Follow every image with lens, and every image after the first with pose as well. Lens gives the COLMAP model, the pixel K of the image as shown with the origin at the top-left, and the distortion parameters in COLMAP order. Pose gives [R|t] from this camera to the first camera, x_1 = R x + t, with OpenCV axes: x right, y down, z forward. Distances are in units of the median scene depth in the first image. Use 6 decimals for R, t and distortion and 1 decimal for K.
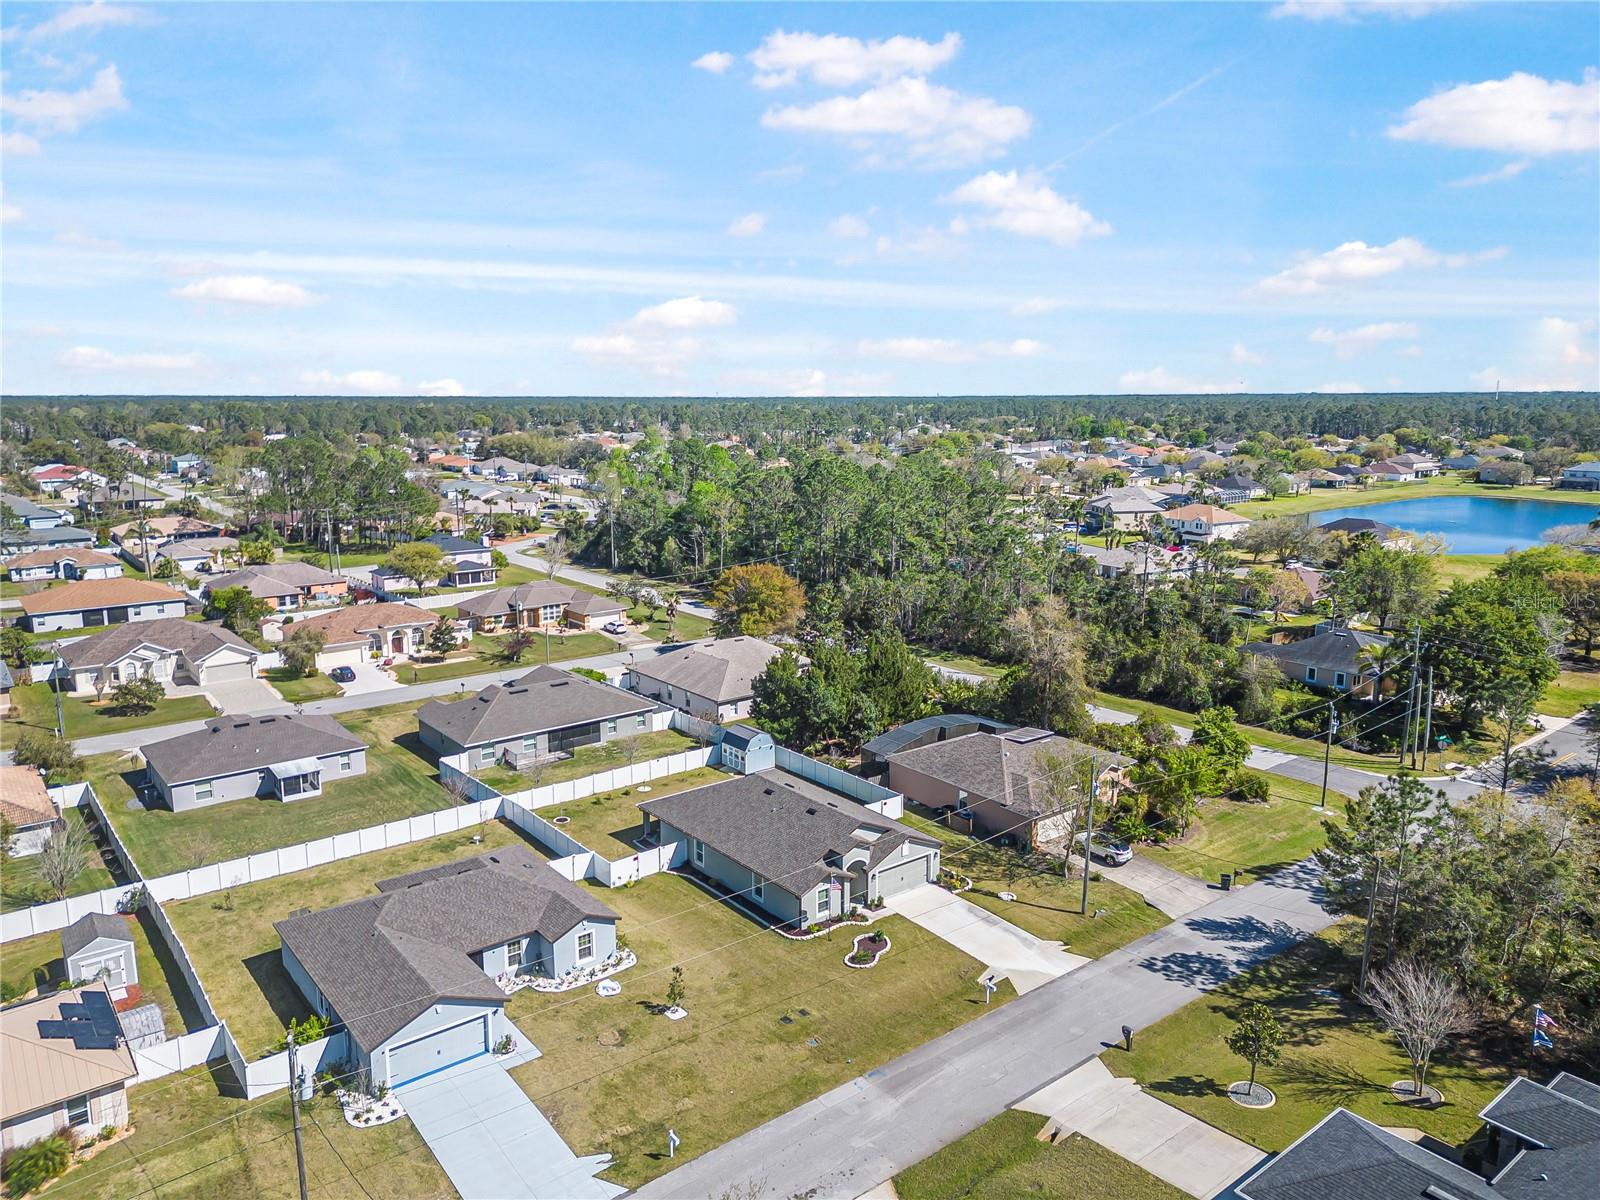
lens RADIAL K [[1114.4, 0, 798.7], [0, 1114.4, 593.2], [0, 0, 1]] dist [0.068679, -0.066091]
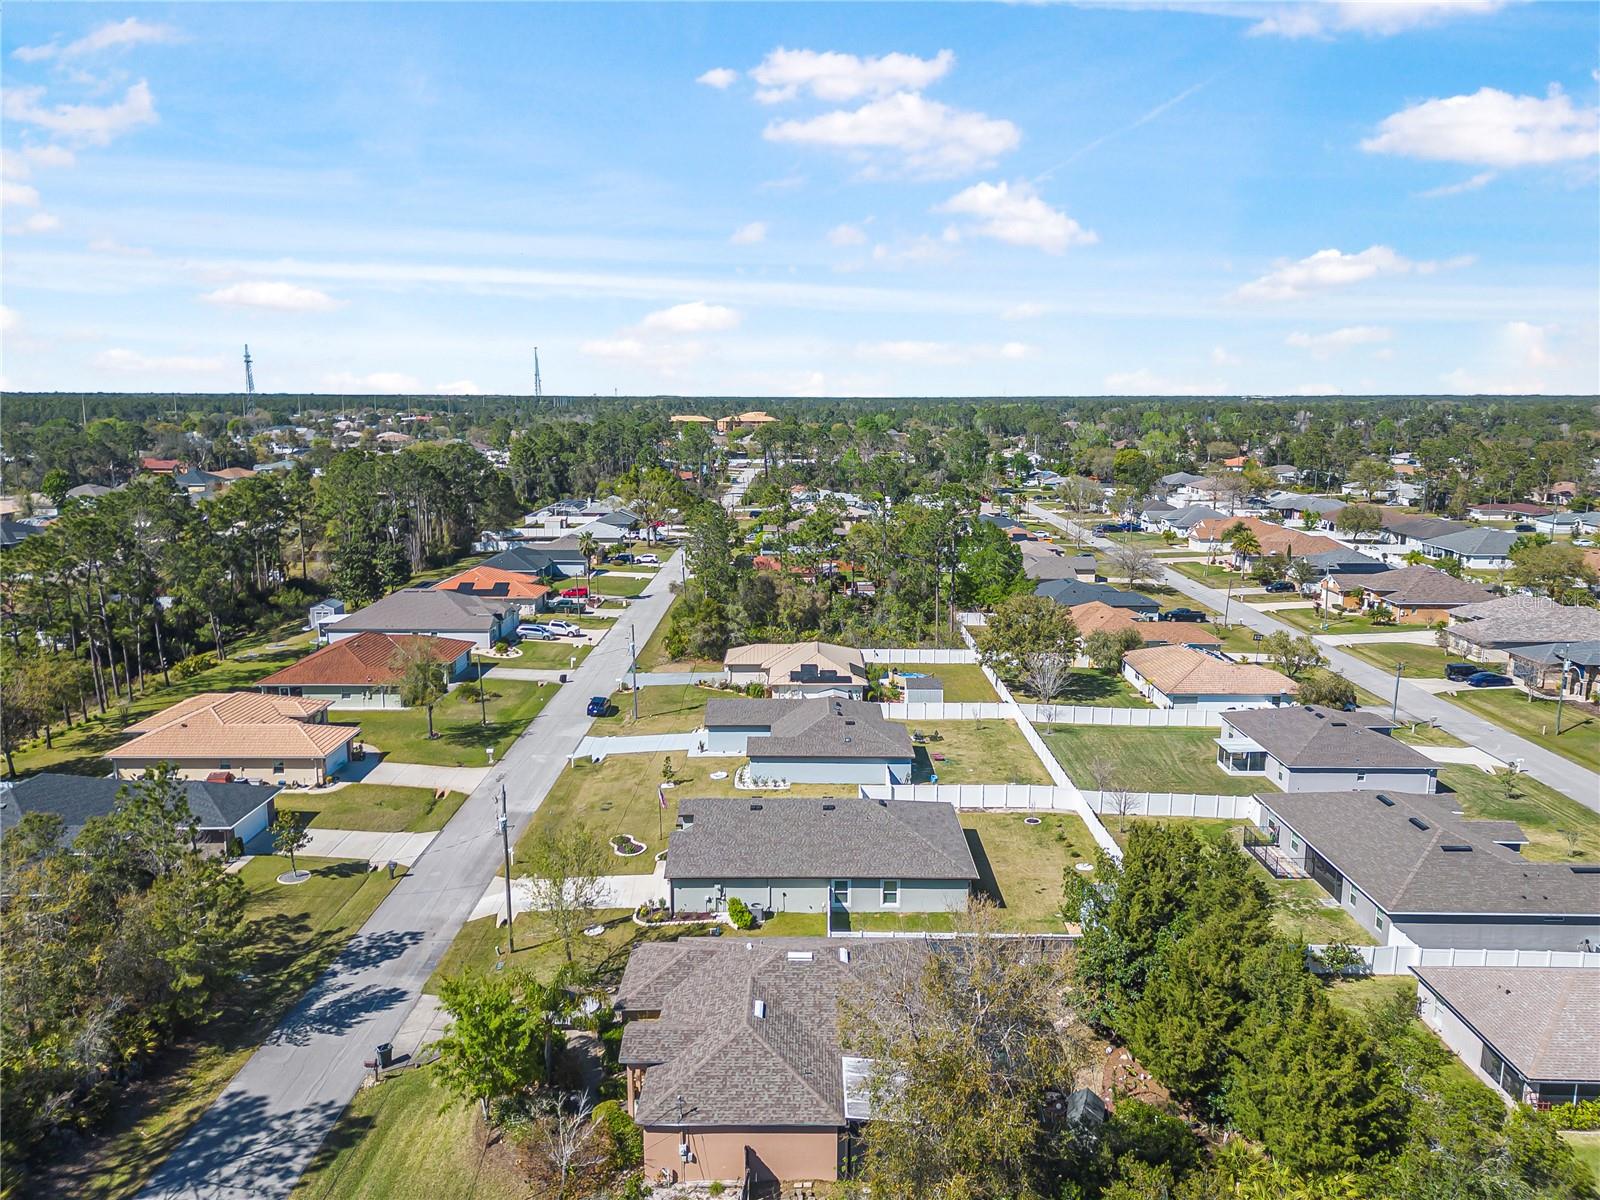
lens RADIAL K [[1133.4, 0, 805.8], [0, 1133.4, 520.6], [0, 0, 1]] dist [0.062977, -0.054528]
pose [[-0.622394, 0.086547, -0.777905, 0.788146], [-0.138407, 0.966036, 0.218217, -0.285010], [0.770370, 0.243484, -0.589276, 1.627799]]
